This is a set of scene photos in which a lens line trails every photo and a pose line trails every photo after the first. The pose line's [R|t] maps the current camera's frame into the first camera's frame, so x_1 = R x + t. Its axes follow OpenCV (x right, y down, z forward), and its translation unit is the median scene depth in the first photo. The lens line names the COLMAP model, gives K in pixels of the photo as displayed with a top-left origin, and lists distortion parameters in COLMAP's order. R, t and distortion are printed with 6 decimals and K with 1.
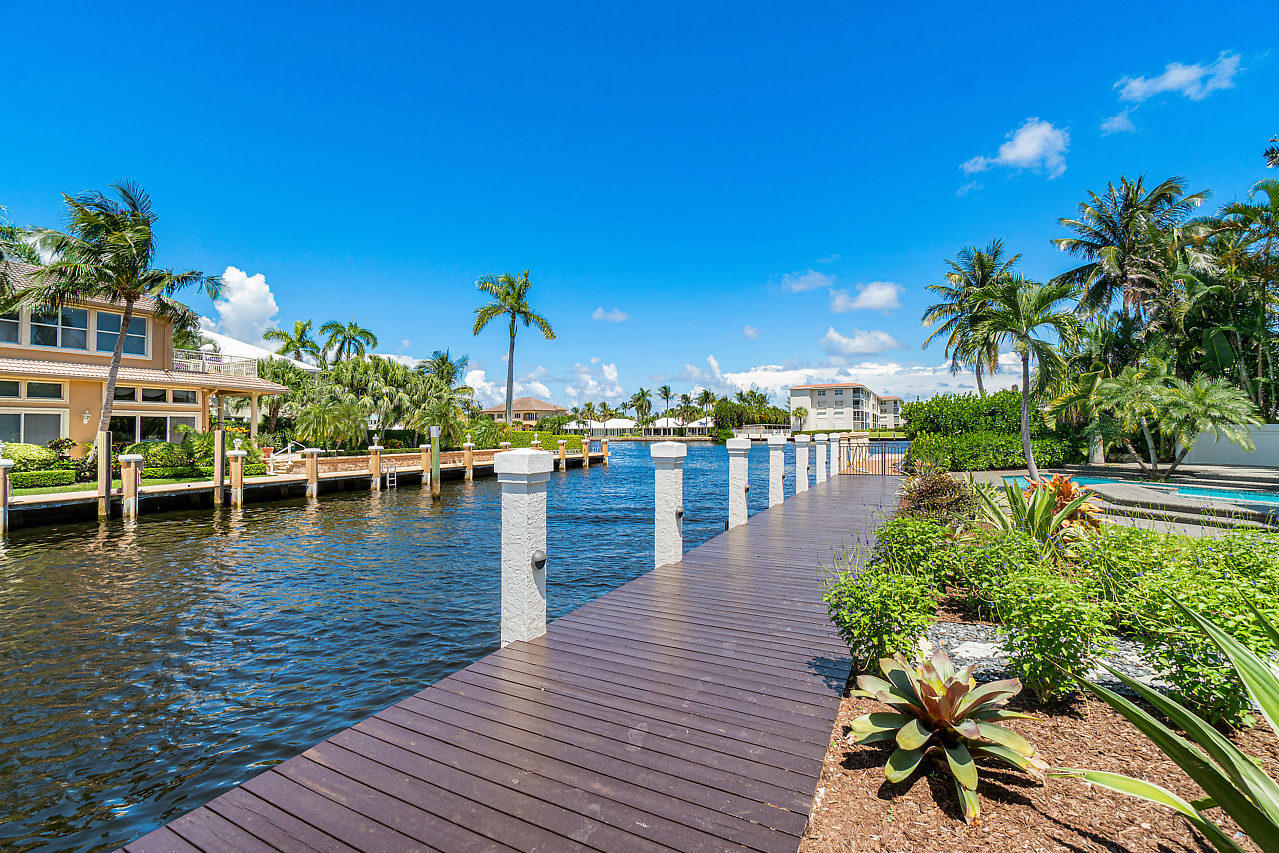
lens RADIAL K [[565.2, 0, 639.4], [0, 565.2, 414.2], [0, 0, 1]] dist [-0.004849, 0.000715]
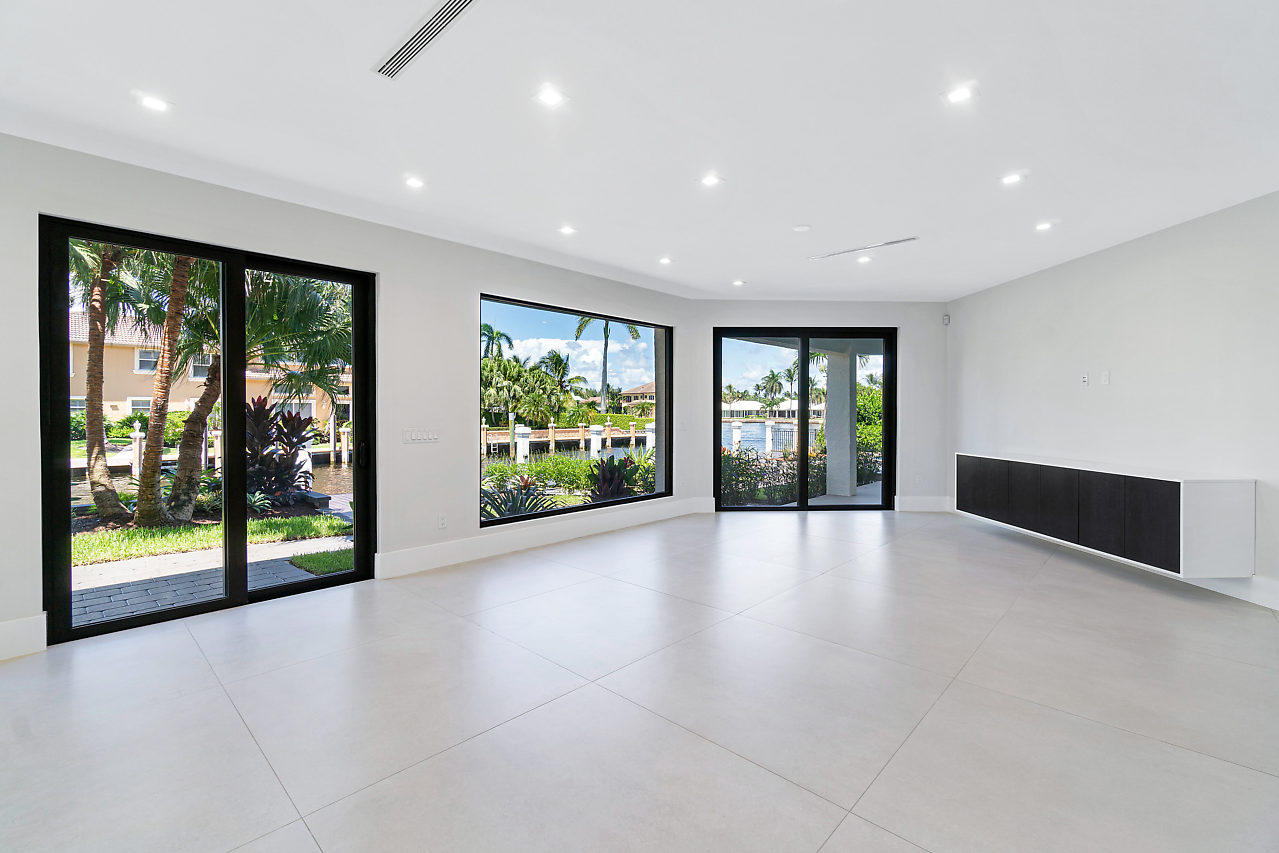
lens RADIAL K [[565.2, 0, 628.4], [0, 565.2, 411.0], [0, 0, 1]] dist [-0.004849, 0.000715]
pose [[0.960712, 0.008479, -0.277419, 0.205889], [-0.000374, 0.999572, 0.029253, -0.016487], [0.277548, -0.028000, 0.960304, -0.211389]]
